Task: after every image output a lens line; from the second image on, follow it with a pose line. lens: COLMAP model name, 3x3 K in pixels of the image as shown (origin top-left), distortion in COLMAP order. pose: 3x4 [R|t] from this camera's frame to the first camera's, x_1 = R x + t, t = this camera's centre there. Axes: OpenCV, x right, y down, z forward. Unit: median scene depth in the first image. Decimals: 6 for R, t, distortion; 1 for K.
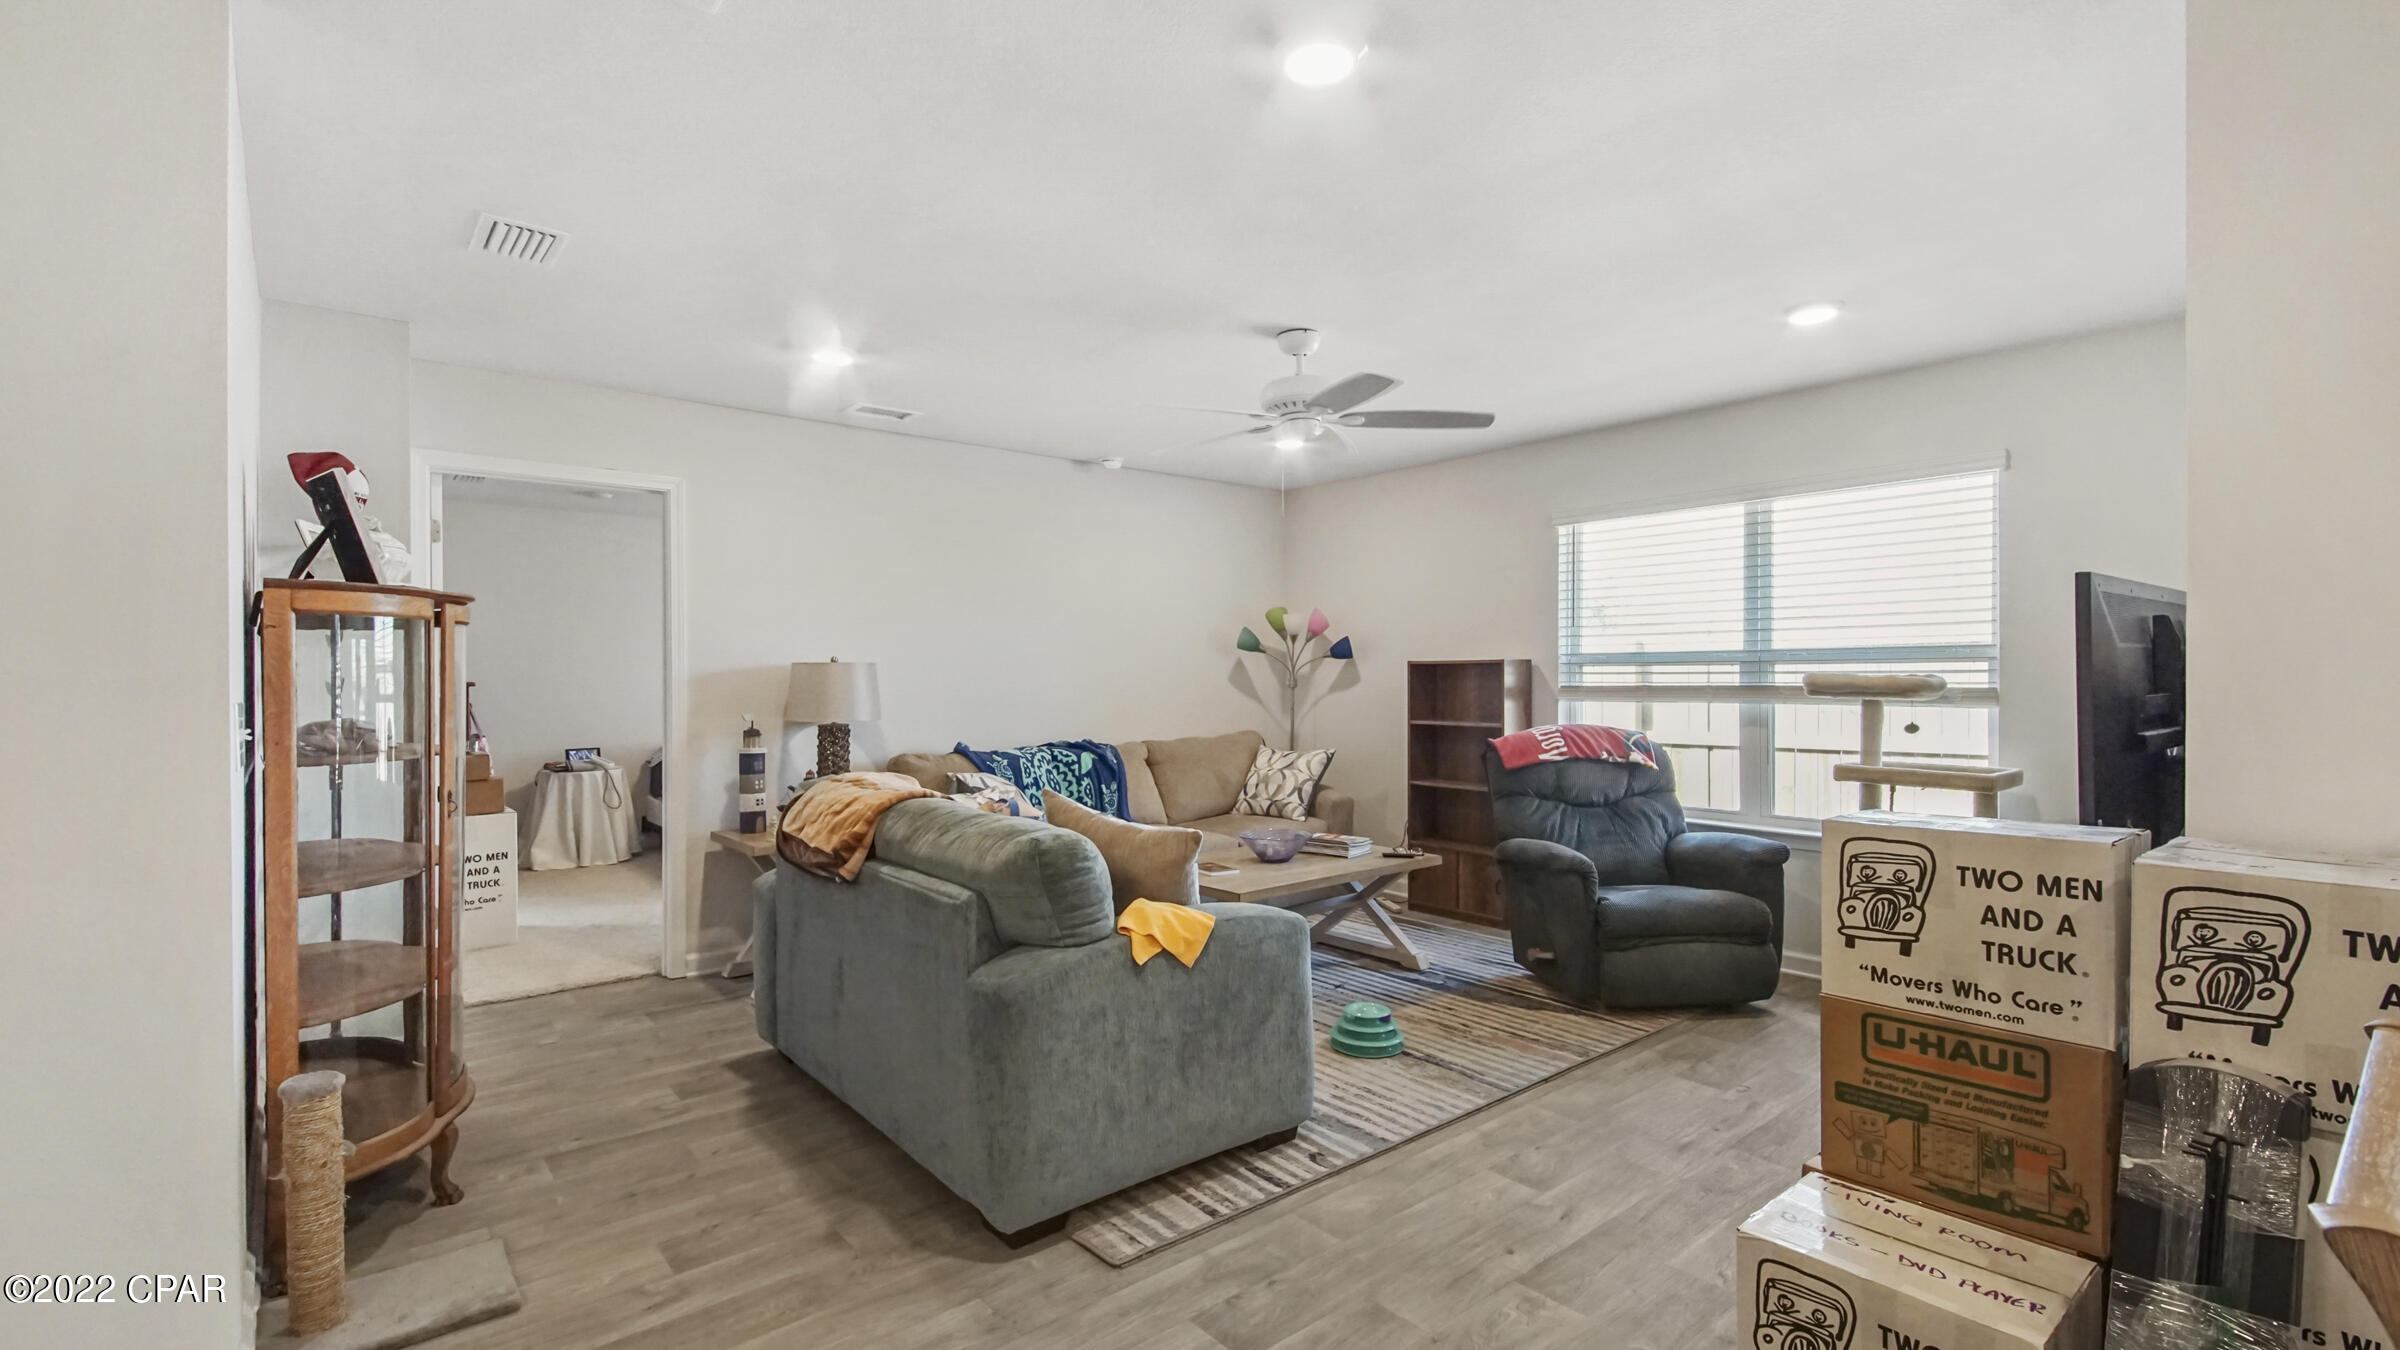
lens RADIAL K [[1057.6, 0, 1200.0], [0, 1057.6, 675.0], [0, 0, 1]] dist [0.038306, -0.020480]
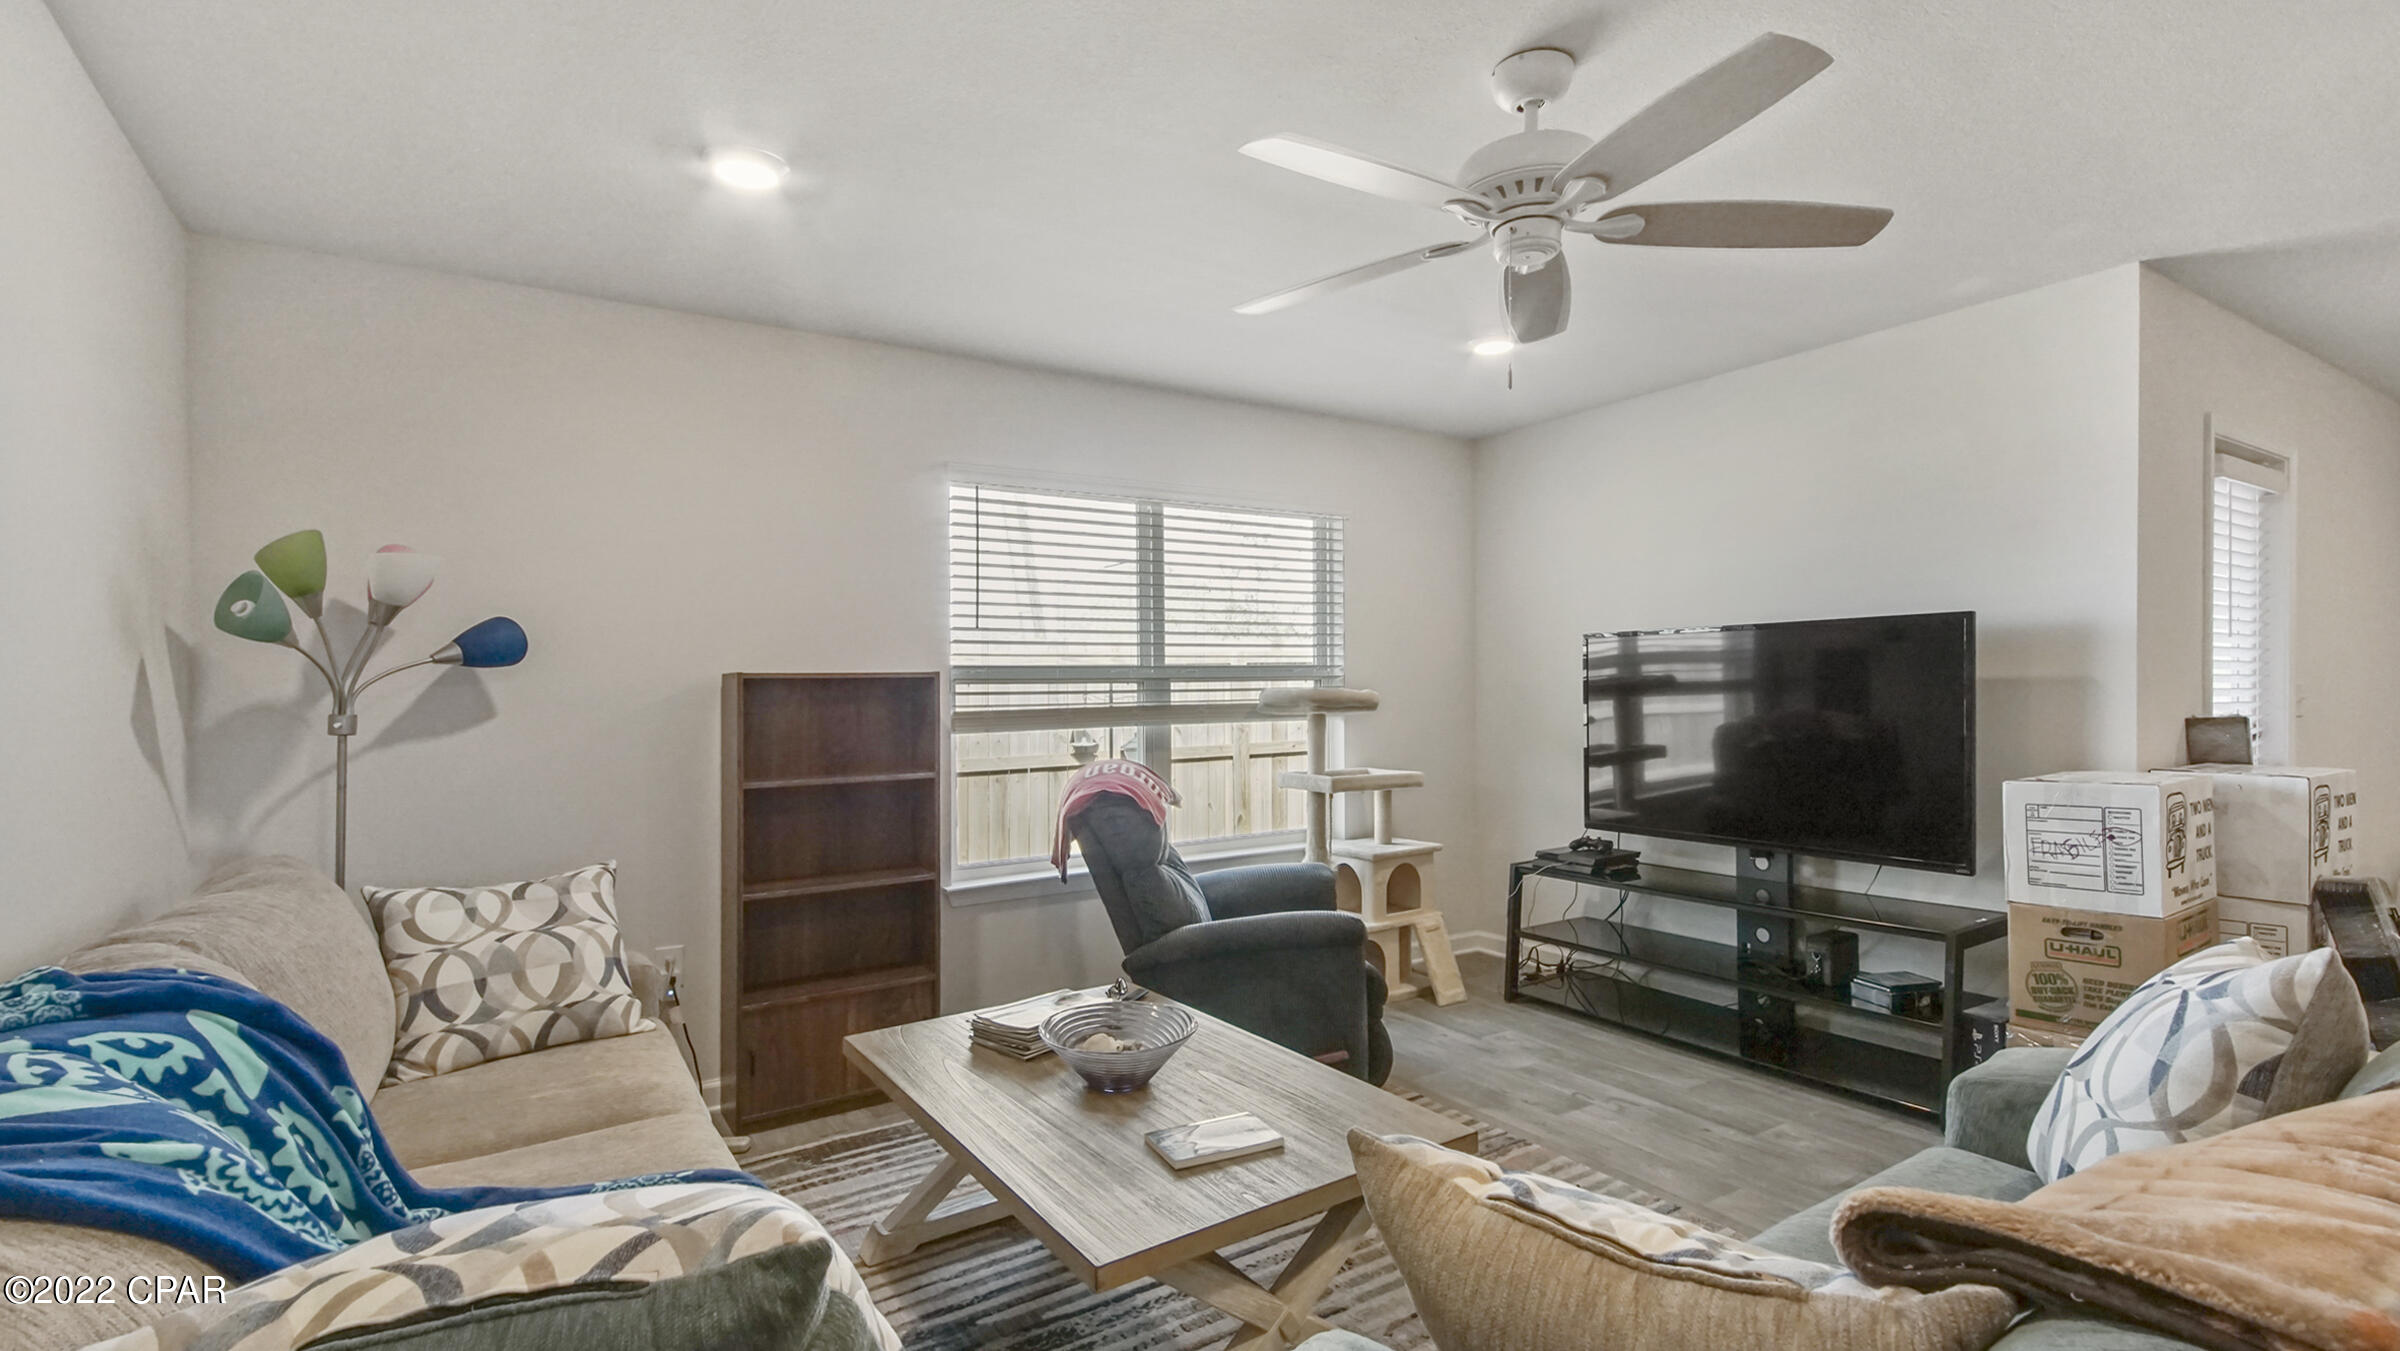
lens RADIAL K [[1057.6, 0, 1200.0], [0, 1057.6, 675.5], [0, 0, 1]] dist [0.038306, -0.020480]
pose [[0.124677, 0.017655, 0.992040, -0.369642], [0.012714, 0.999731, -0.019390, 0.002700], [-0.992116, 0.015030, 0.124419, 0.831697]]
